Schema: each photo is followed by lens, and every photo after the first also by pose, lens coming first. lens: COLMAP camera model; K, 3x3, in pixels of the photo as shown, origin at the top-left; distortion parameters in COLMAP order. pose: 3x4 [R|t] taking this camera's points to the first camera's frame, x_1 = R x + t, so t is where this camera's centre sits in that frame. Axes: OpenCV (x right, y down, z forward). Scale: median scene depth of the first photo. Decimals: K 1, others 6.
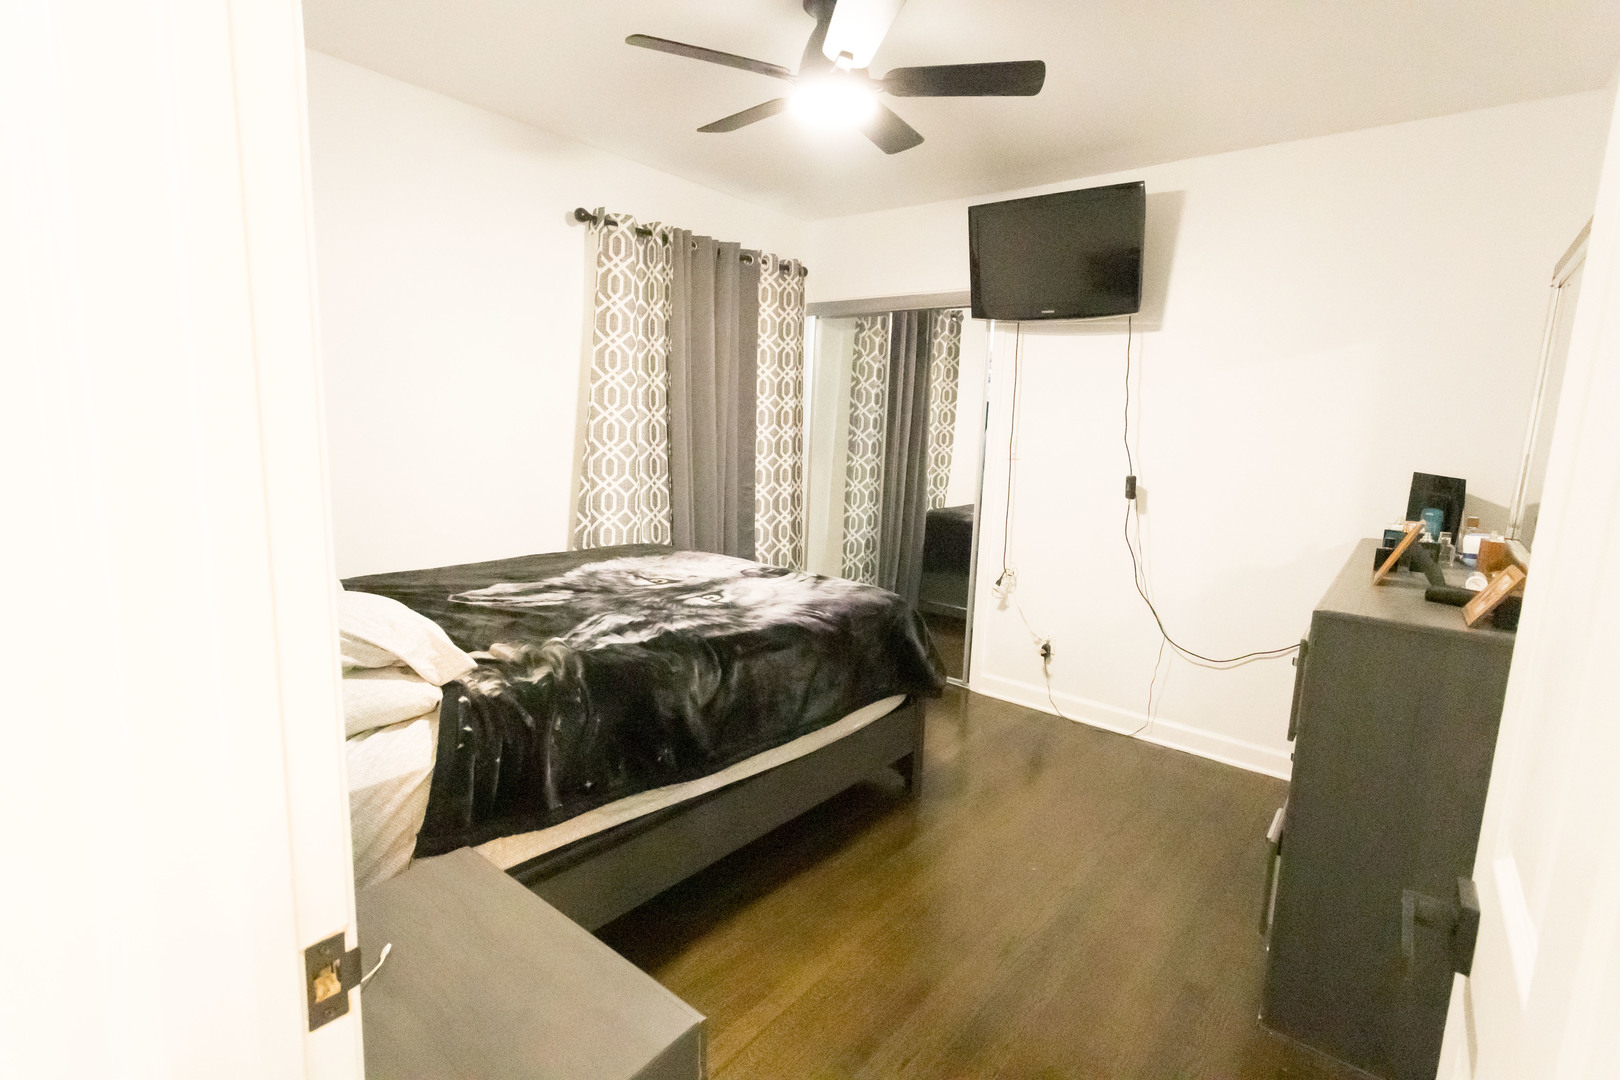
lens RADIAL K [[773.9, 0, 811.8], [0, 773.9, 542.5], [0, 0, 1]] dist [-0.002374, -0.000174]
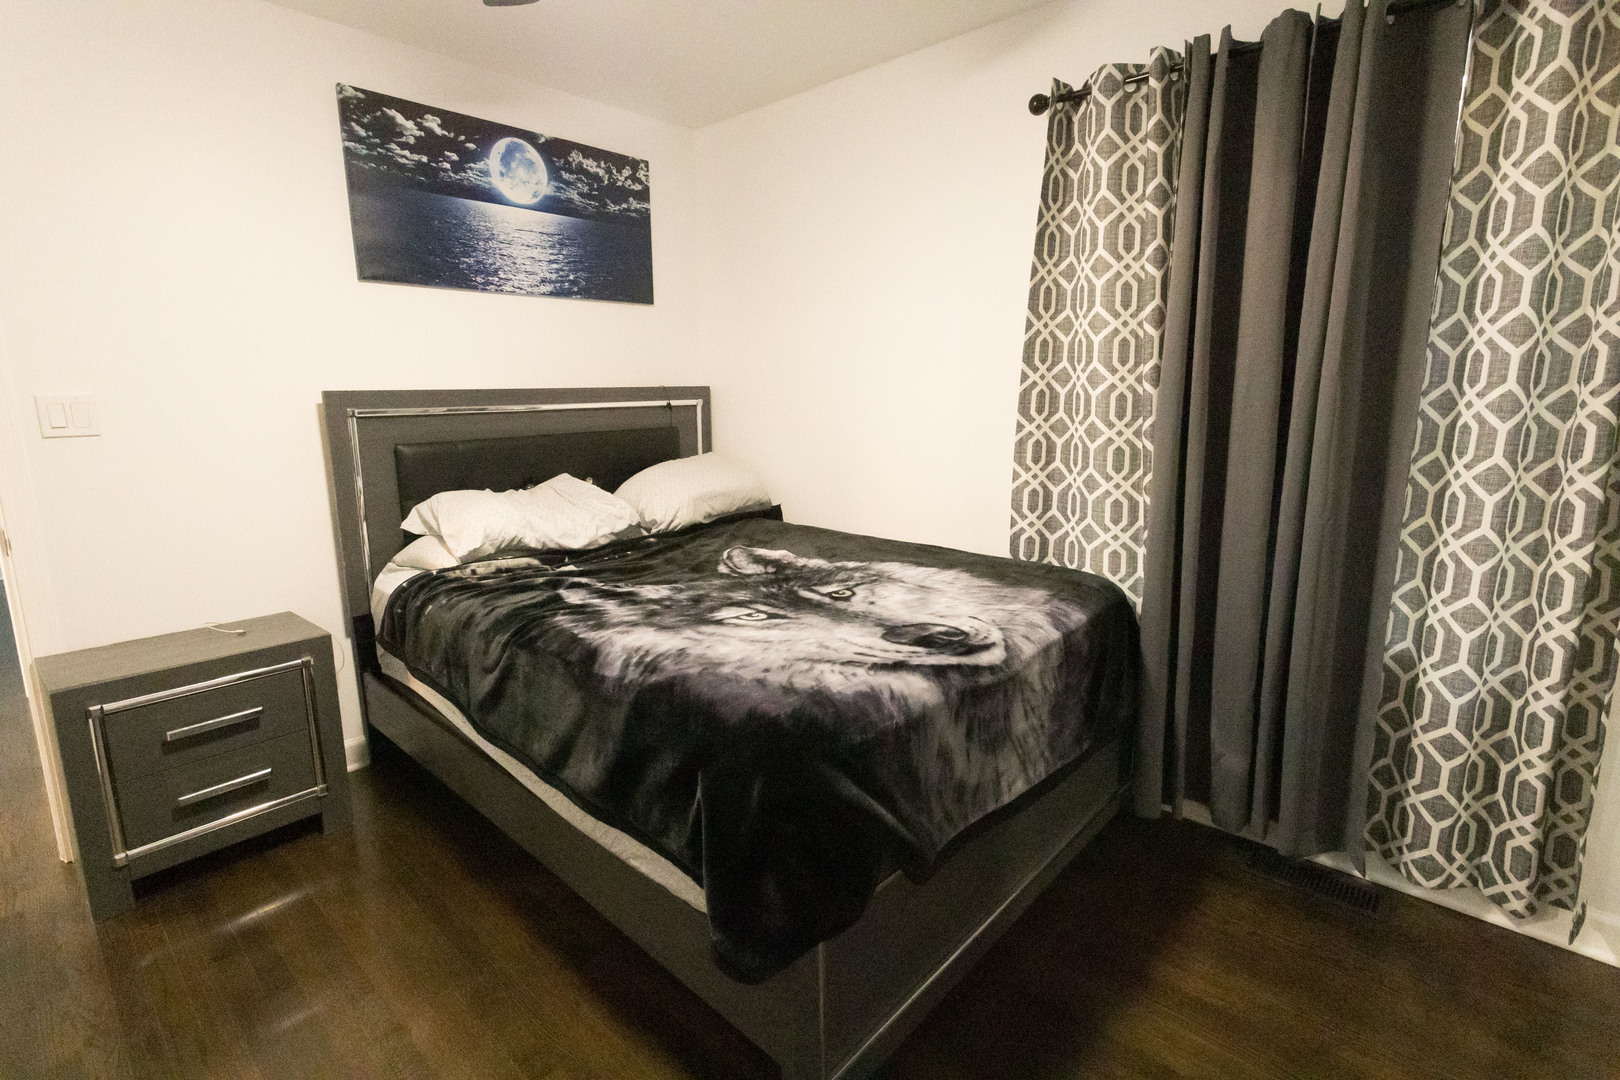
lens RADIAL K [[773.9, 0, 812.6], [0, 773.9, 529.2], [0, 0, 1]] dist [-0.002374, -0.000174]
pose [[-0.075910, 0.143959, -0.986668, 0.477423], [-0.151389, 0.976388, 0.154106, -0.109590], [0.985555, 0.161069, -0.052324, 0.867113]]
